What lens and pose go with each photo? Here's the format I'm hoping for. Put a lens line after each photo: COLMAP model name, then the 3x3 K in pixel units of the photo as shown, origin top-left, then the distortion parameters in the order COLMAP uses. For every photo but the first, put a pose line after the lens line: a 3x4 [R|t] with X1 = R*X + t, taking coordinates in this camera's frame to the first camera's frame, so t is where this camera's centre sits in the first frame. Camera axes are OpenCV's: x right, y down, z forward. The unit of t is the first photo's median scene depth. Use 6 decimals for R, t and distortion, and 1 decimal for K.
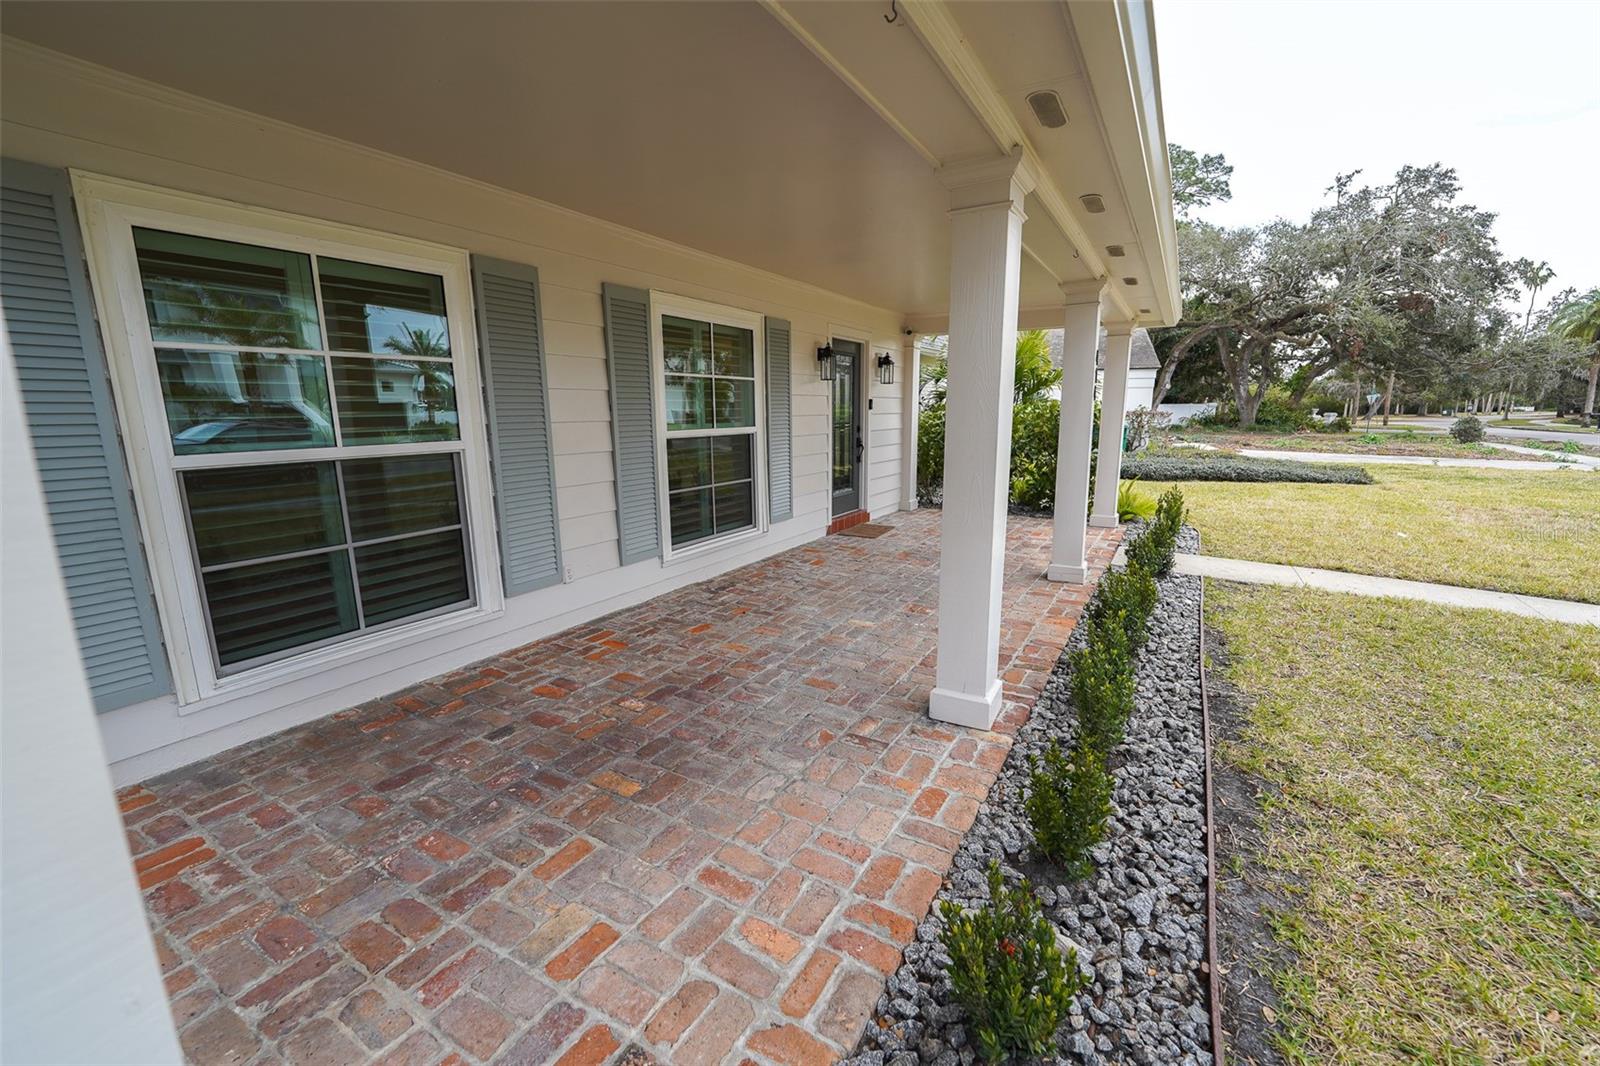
lens RADIAL K [[635.3, 0, 826.2], [0, 635.3, 539.6], [0, 0, 1]] dist [-0.007806, -0.000147]
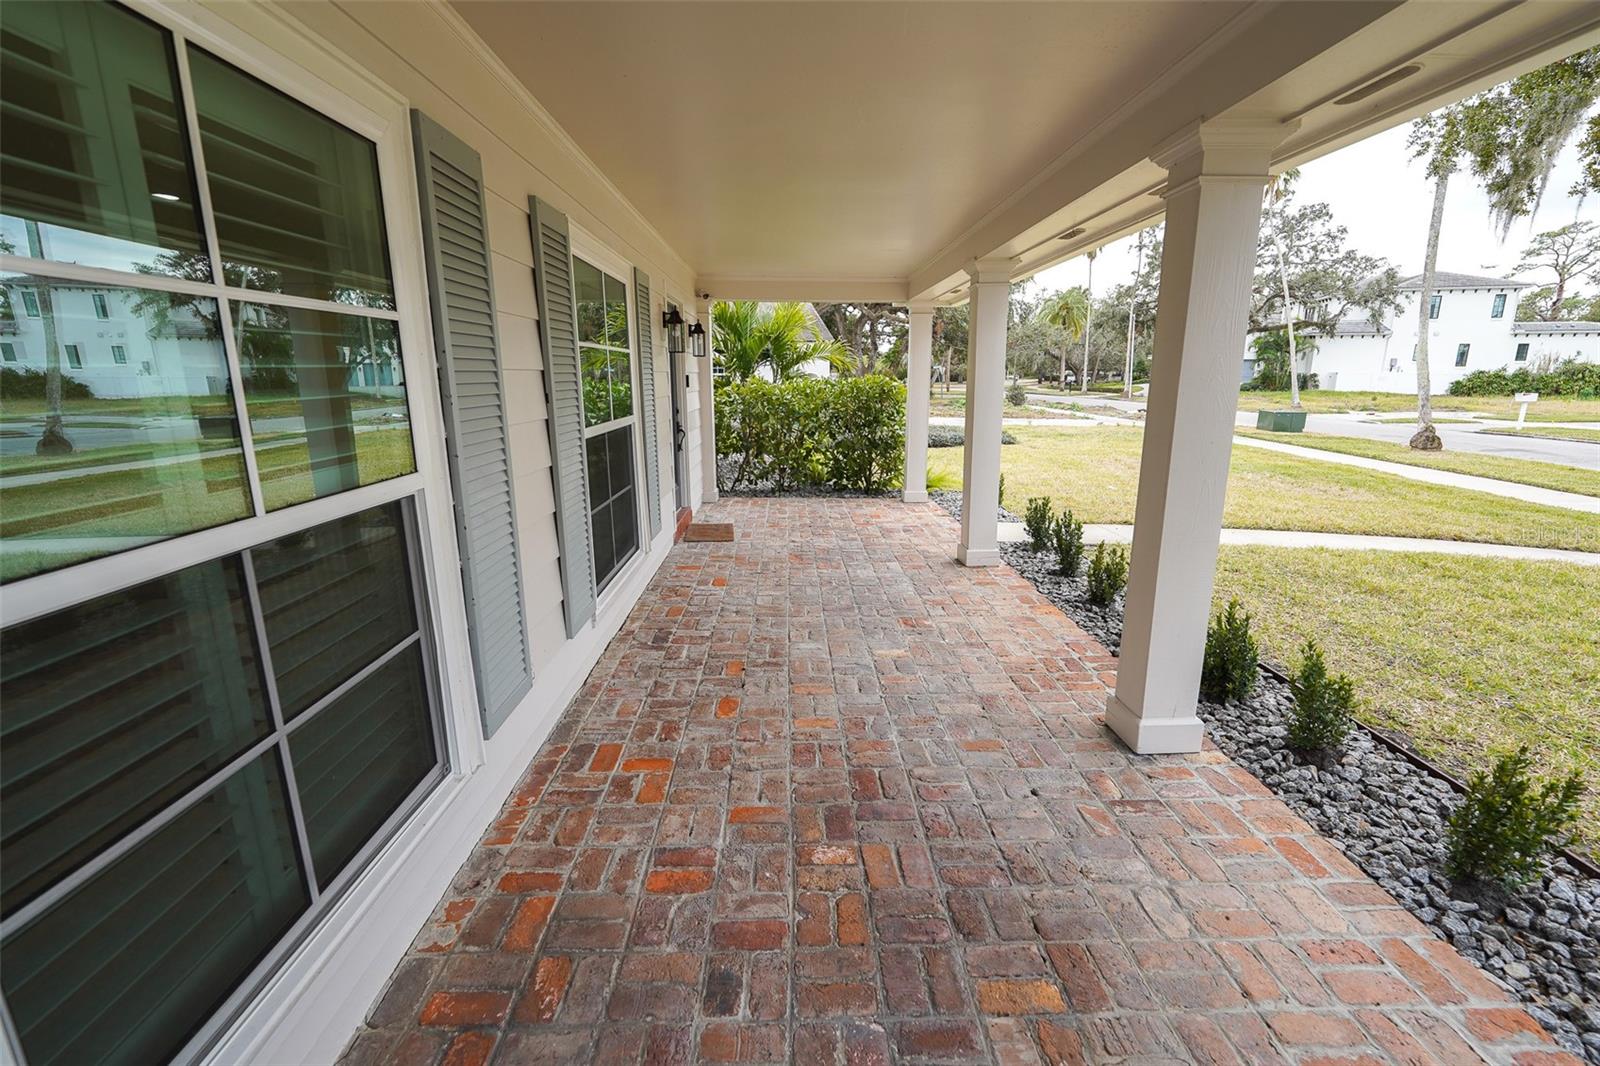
lens RADIAL K [[665.7, 0, 800.0], [0, 665.7, 533.0], [0, 0, 1]] dist [-0.010393, -0.000145]
pose [[0.862454, -0.111916, 0.493607, -0.464825], [0.097726, 0.993717, 0.054554, -0.085790], [-0.496611, 0.001188, 0.867972, 0.298387]]
